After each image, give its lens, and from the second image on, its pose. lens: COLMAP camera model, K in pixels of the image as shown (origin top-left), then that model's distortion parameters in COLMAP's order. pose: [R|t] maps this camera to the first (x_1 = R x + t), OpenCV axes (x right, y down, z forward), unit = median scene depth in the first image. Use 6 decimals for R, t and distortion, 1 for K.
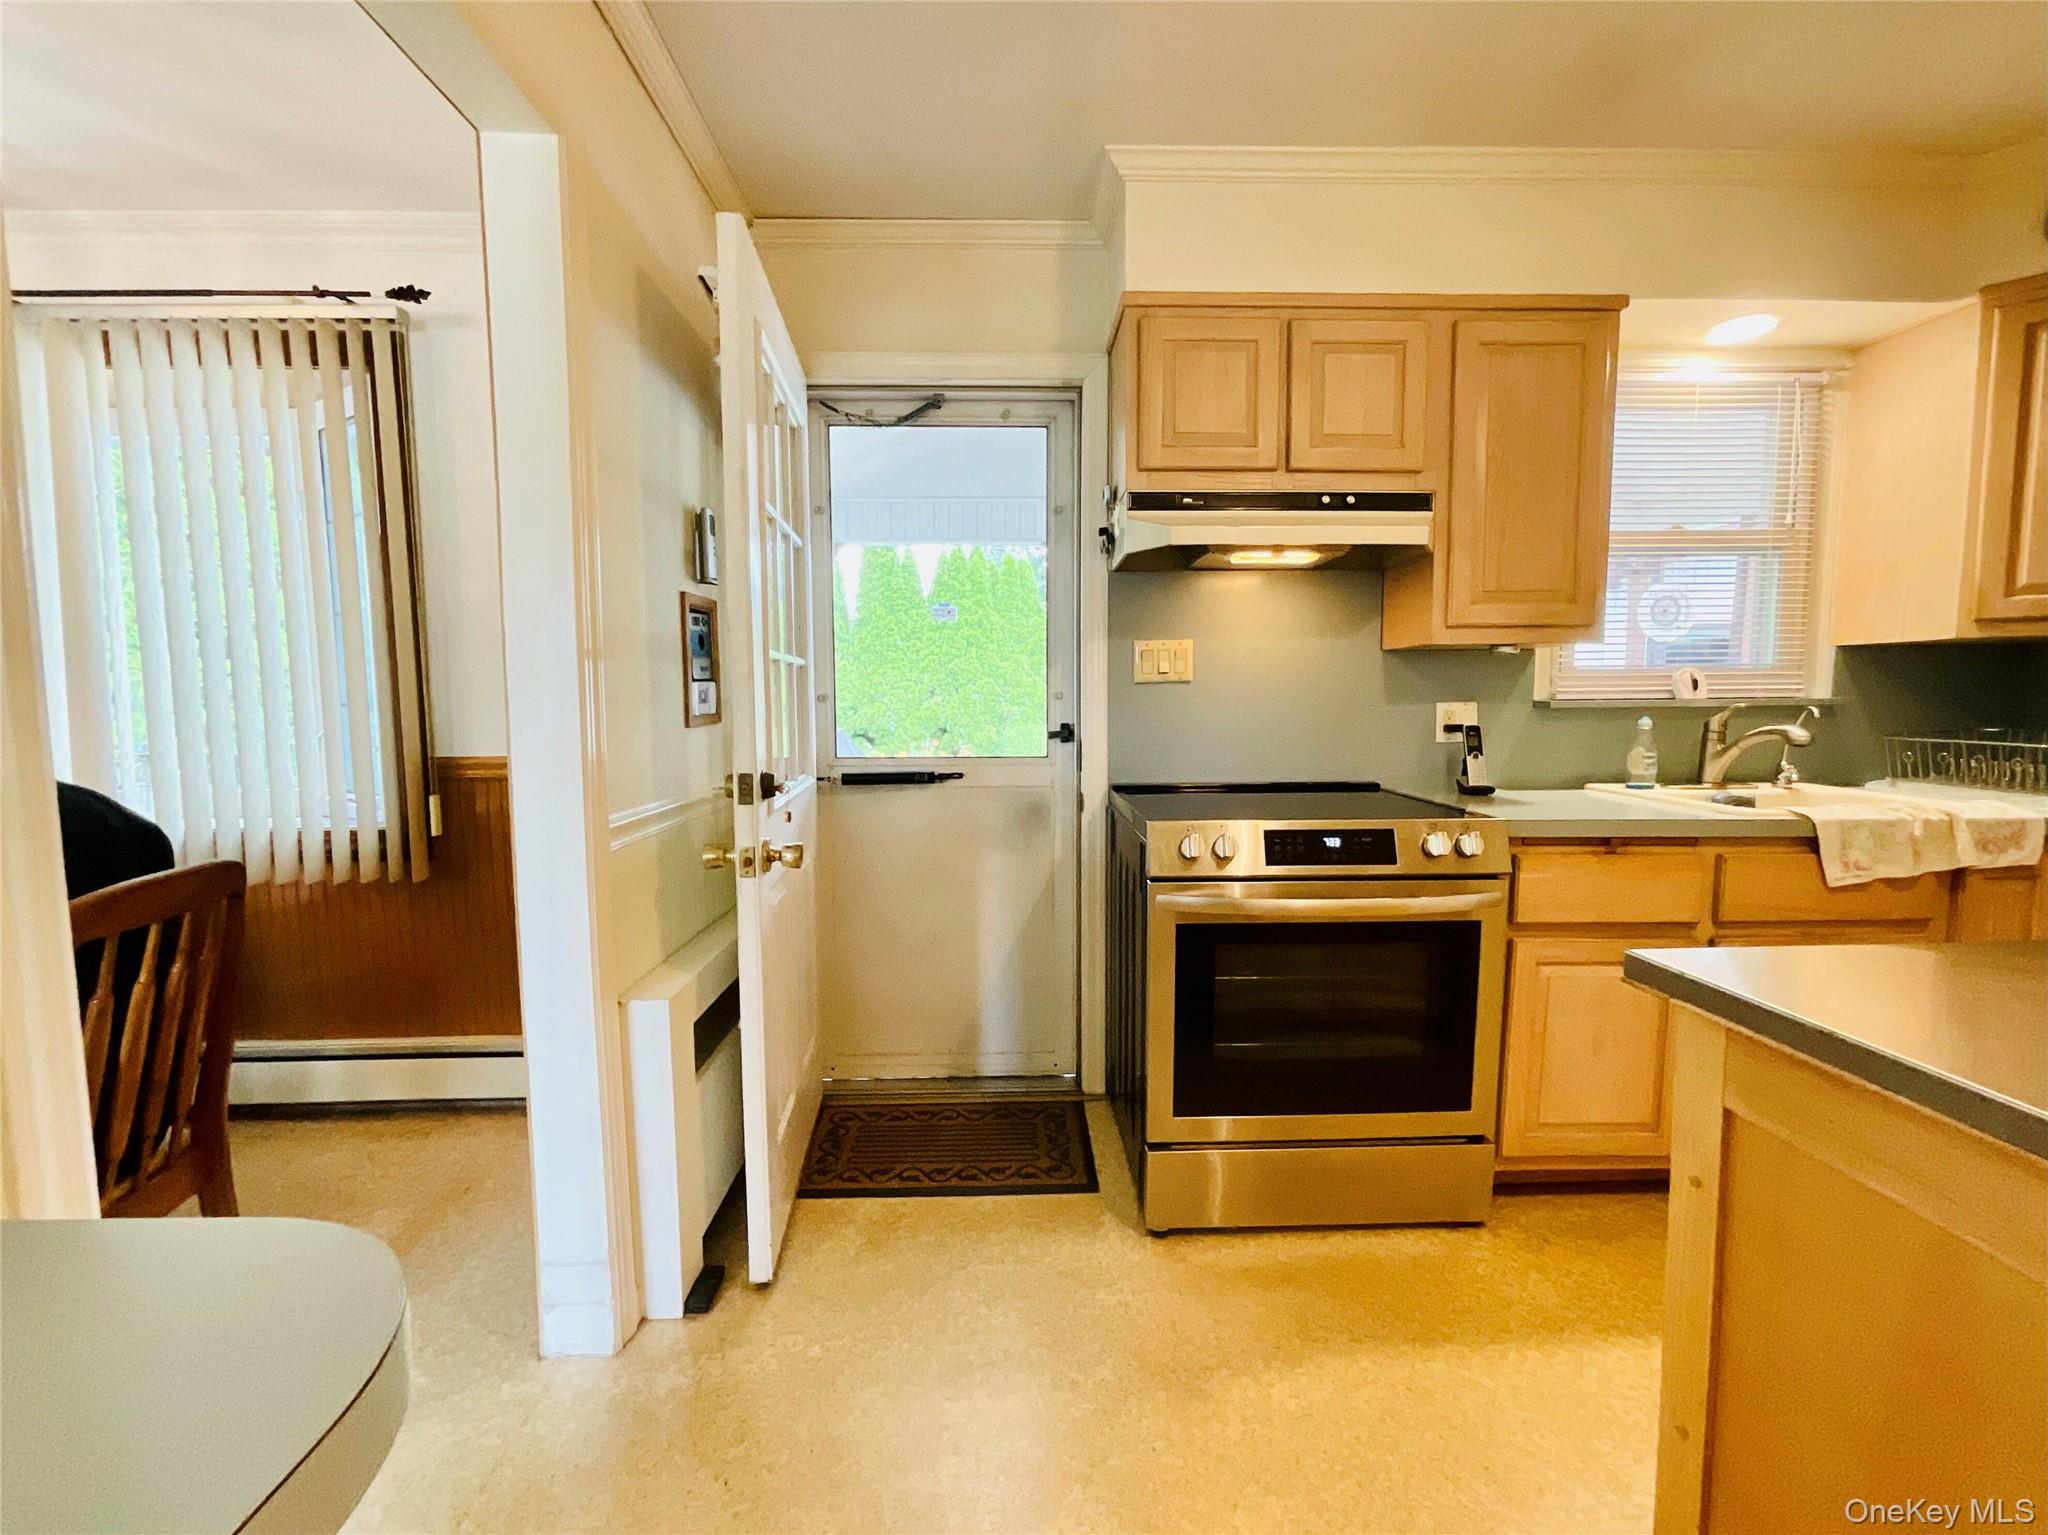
lens RADIAL K [[851.7, 0, 1026.1], [0, 851.7, 765.8], [0, 0, 1]] dist [-0.002508, 0.000857]
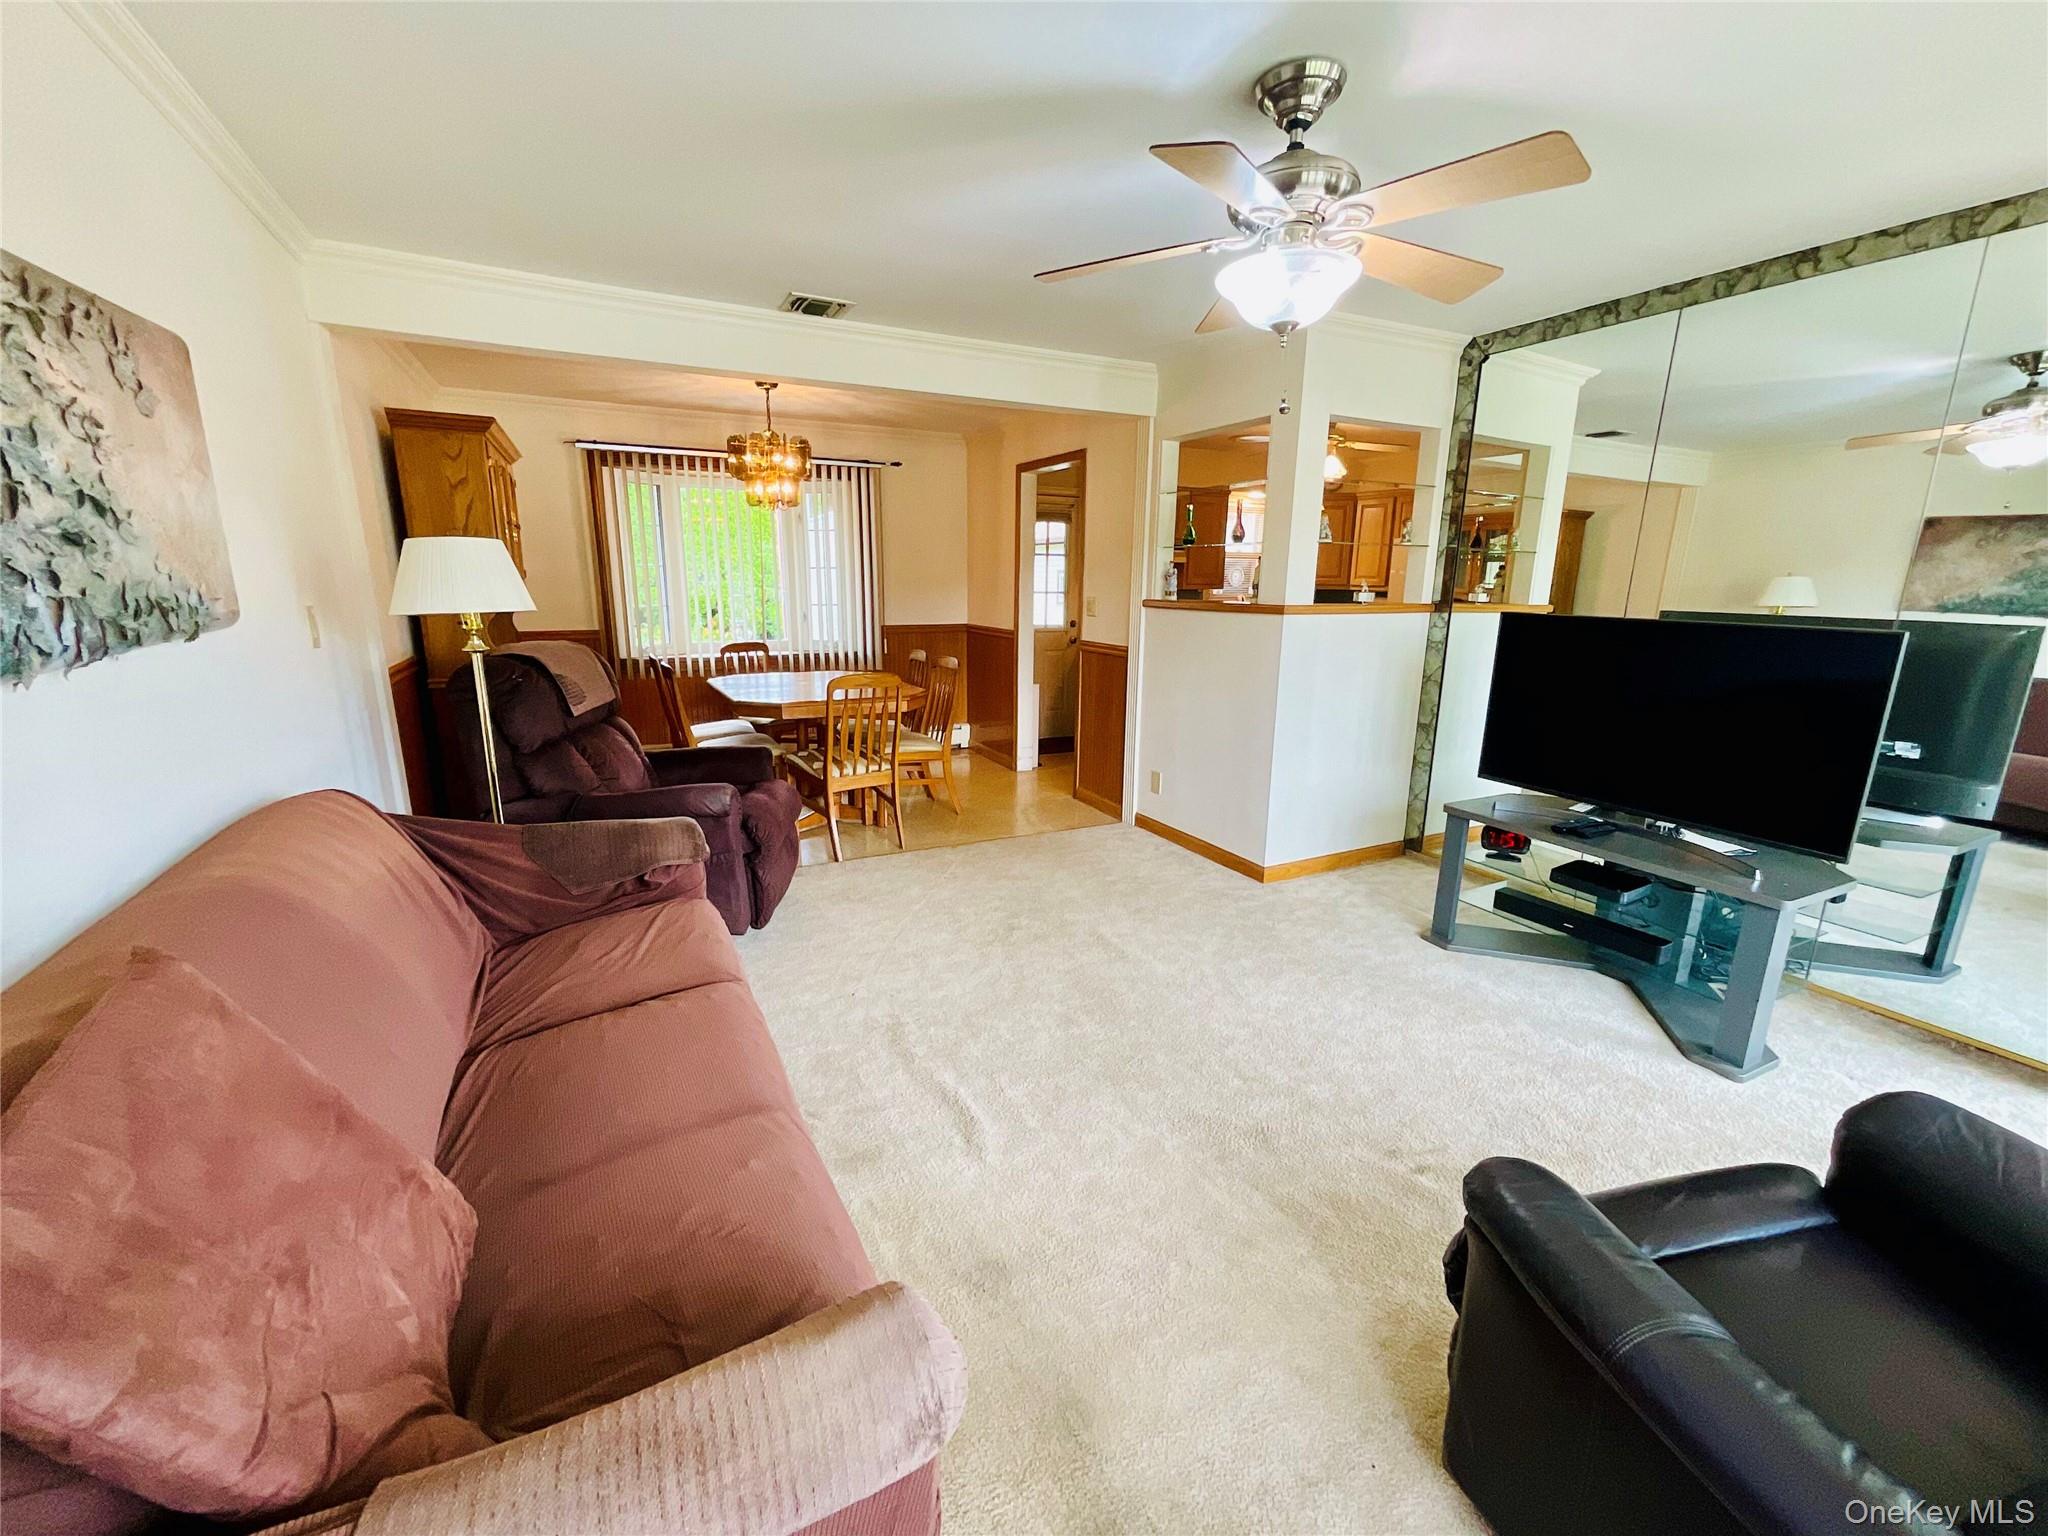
lens RADIAL K [[831.2, 0, 1027.2], [0, 831.2, 763.2], [0, 0, 1]] dist [-0.002901, 0.000681]
pose [[0.904473, -0.075538, 0.419789, -1.582168], [0.013694, 0.988828, 0.148428, 0.044447], [-0.426311, -0.128501, 0.895403, -1.869216]]
